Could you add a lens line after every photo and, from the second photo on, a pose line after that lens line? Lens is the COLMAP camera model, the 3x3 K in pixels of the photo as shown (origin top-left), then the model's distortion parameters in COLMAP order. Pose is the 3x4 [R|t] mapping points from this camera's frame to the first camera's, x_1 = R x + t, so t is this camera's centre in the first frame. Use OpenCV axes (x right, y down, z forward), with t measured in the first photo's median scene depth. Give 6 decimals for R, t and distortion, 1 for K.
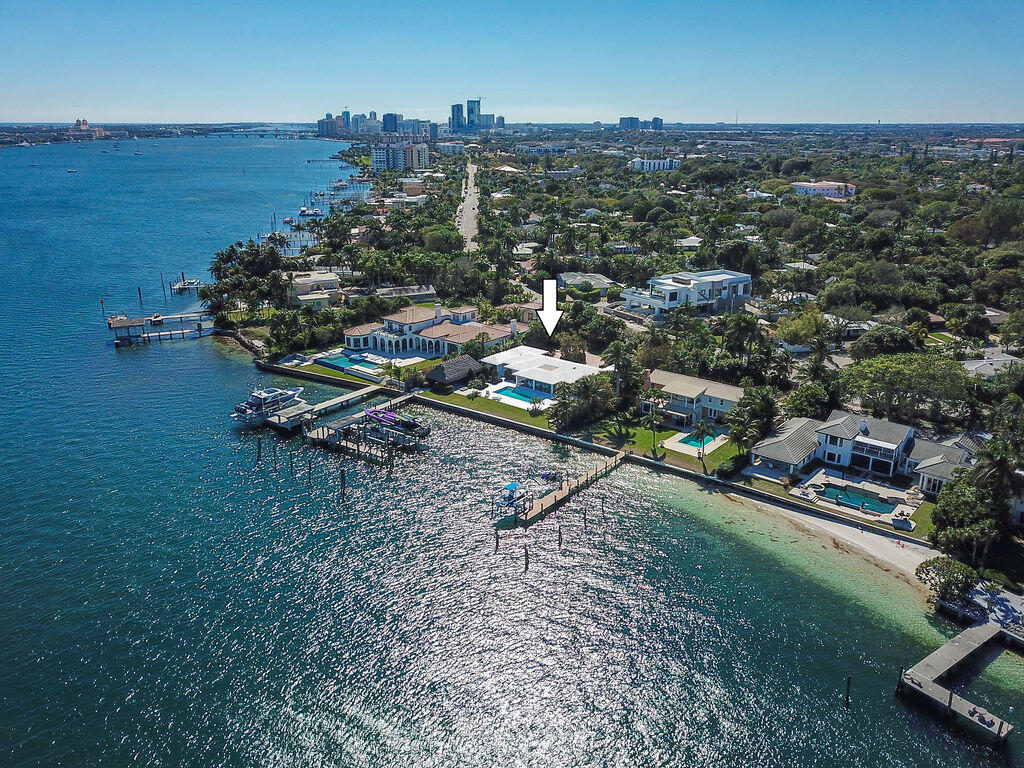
lens RADIAL K [[782.6, 0, 512.0], [0, 782.6, 384.0], [0, 0, 1]] dist [0.002859, -0.007209]
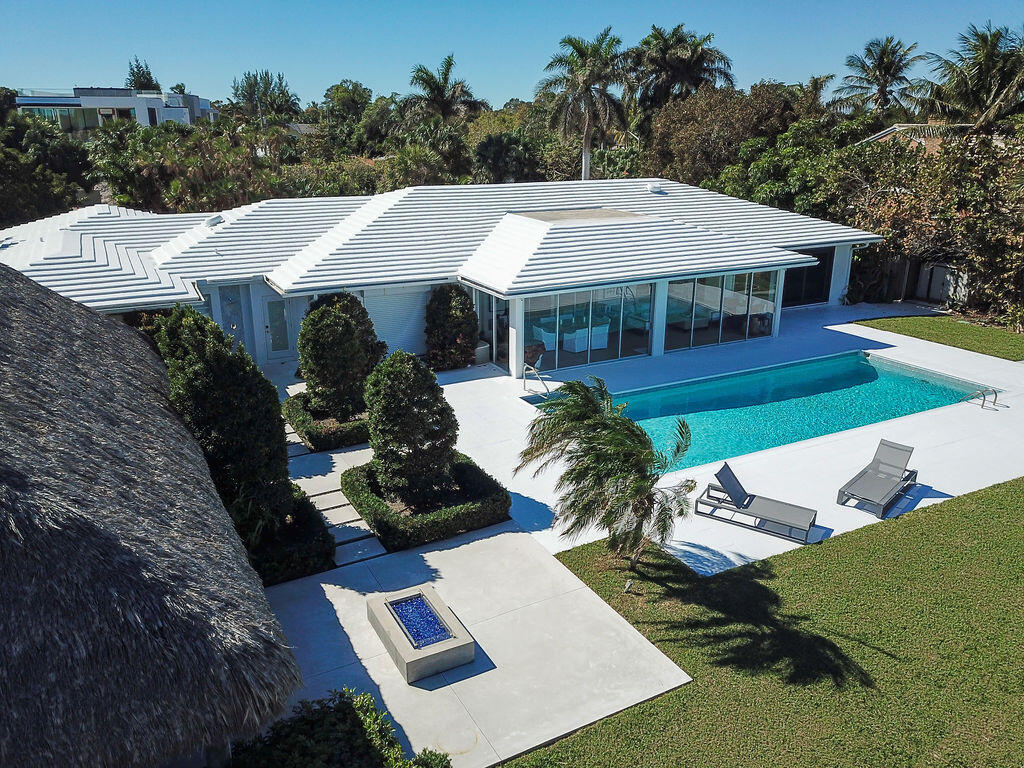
lens RADIAL K [[773.0, 0, 510.7], [0, 773.0, 396.9], [0, 0, 1]] dist [0.001785, -0.000284]
pose [[0.369318, -0.305264, 0.877735, -0.103660], [0.291241, 0.934946, 0.202617, -0.020839], [-0.882487, 0.180802, 0.434198, 0.915906]]
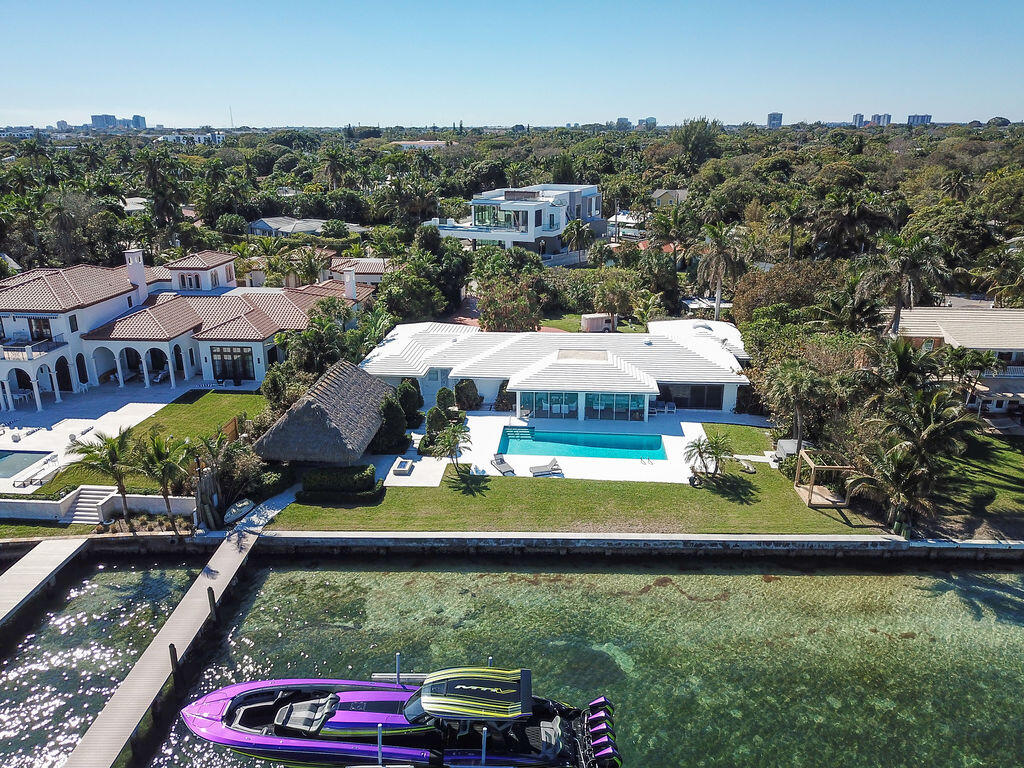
lens RADIAL K [[782.6, 0, 512.0], [0, 782.6, 384.0], [0, 0, 1]] dist [0.002859, -0.007209]
pose [[0.819144, -0.186295, 0.542491, -0.177566], [0.189079, 0.980624, 0.051249, -0.031156], [-0.541527, 0.060594, 0.838497, 0.684388]]
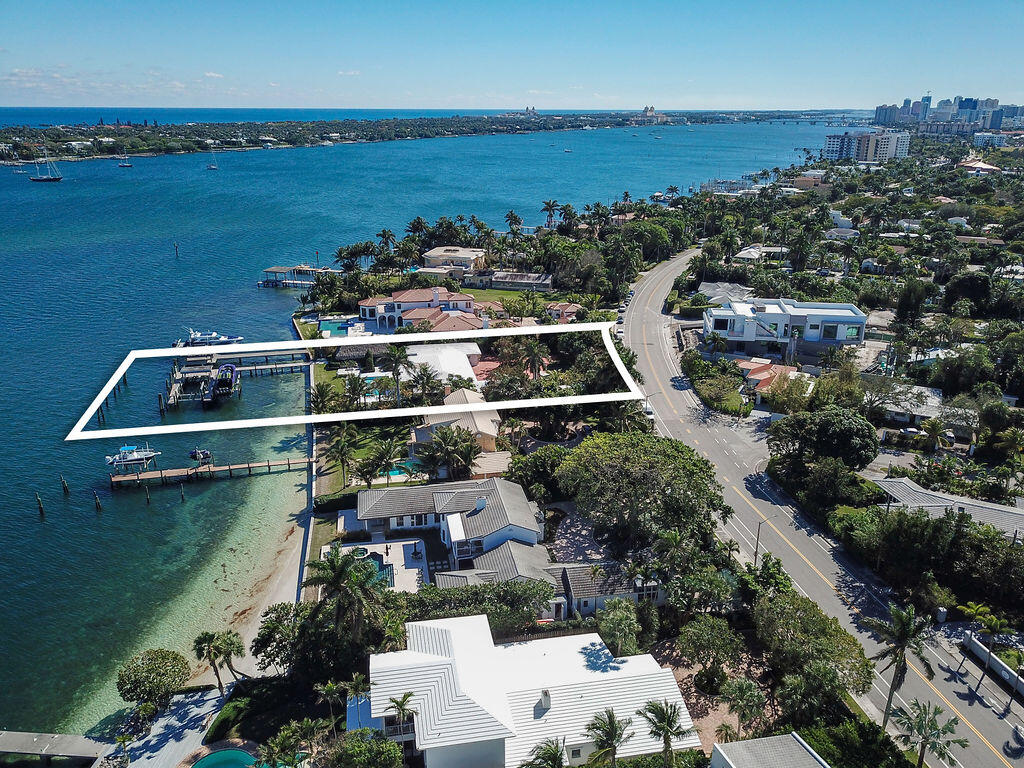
lens RADIAL K [[773.0, 0, 510.7], [0, 773.0, 396.9], [0, 0, 1]] dist [0.001785, -0.000284]
pose [[0.769755, 0.222166, -0.598431, 0.669147], [-0.202180, 0.974068, 0.101558, -0.096854], [0.605475, 0.042816, 0.794711, 0.319658]]
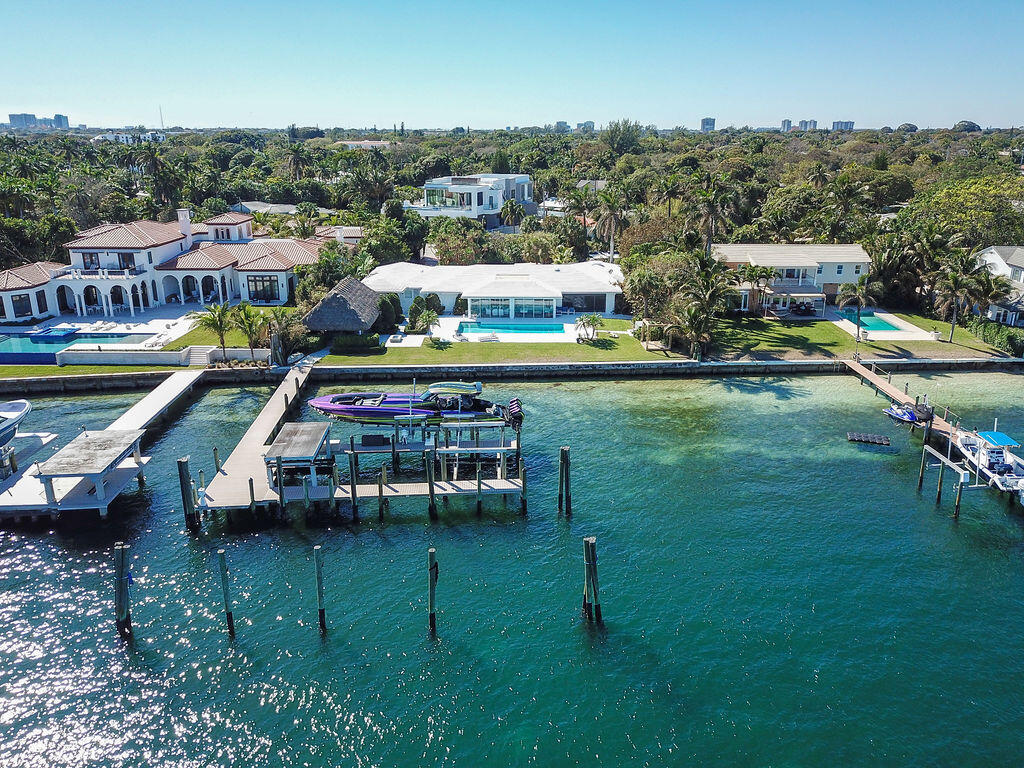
lens RADIAL K [[787.5, 0, 522.5], [0, 787.5, 388.7], [0, 0, 1]] dist [0.003220, -0.010305]
pose [[0.767342, -0.201450, 0.608773, -0.283854], [0.202843, 0.976876, 0.067581, 0.018735], [-0.608310, 0.071628, 0.790461, 0.552049]]
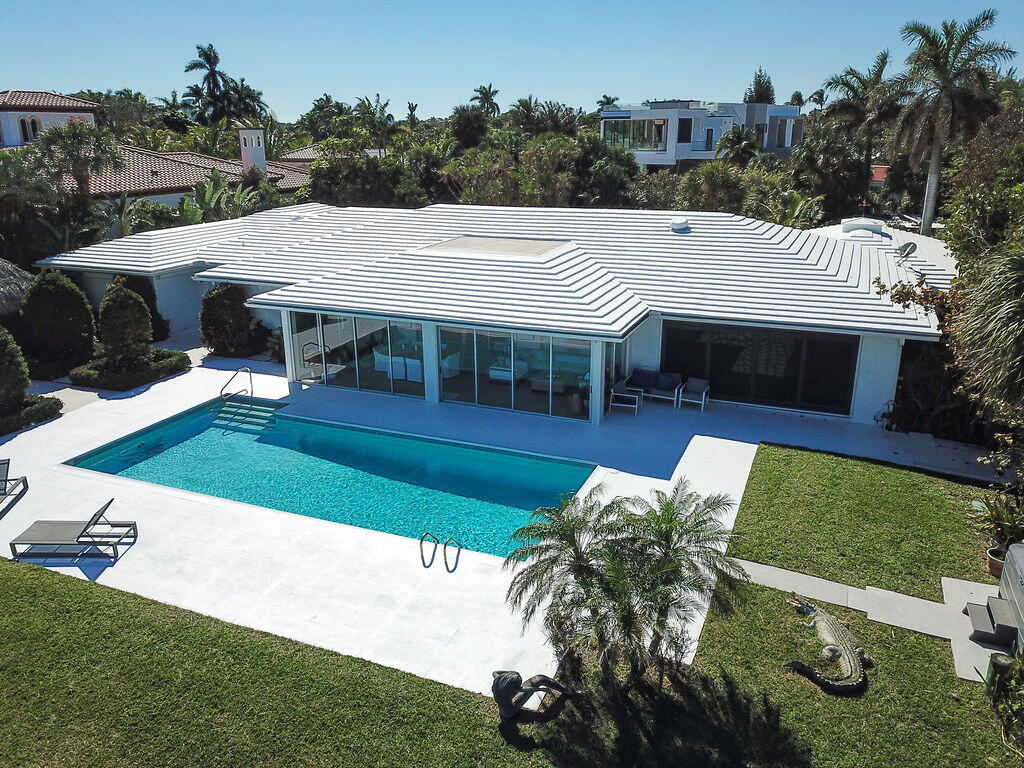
lens RADIAL K [[787.5, 0, 522.5], [0, 787.5, 388.7], [0, 0, 1]] dist [0.003220, -0.010305]
pose [[0.951354, -0.102815, 0.290438, 0.003710], [0.104580, 0.994471, 0.009482, 0.005320], [-0.289807, 0.021353, 0.956847, 0.826437]]
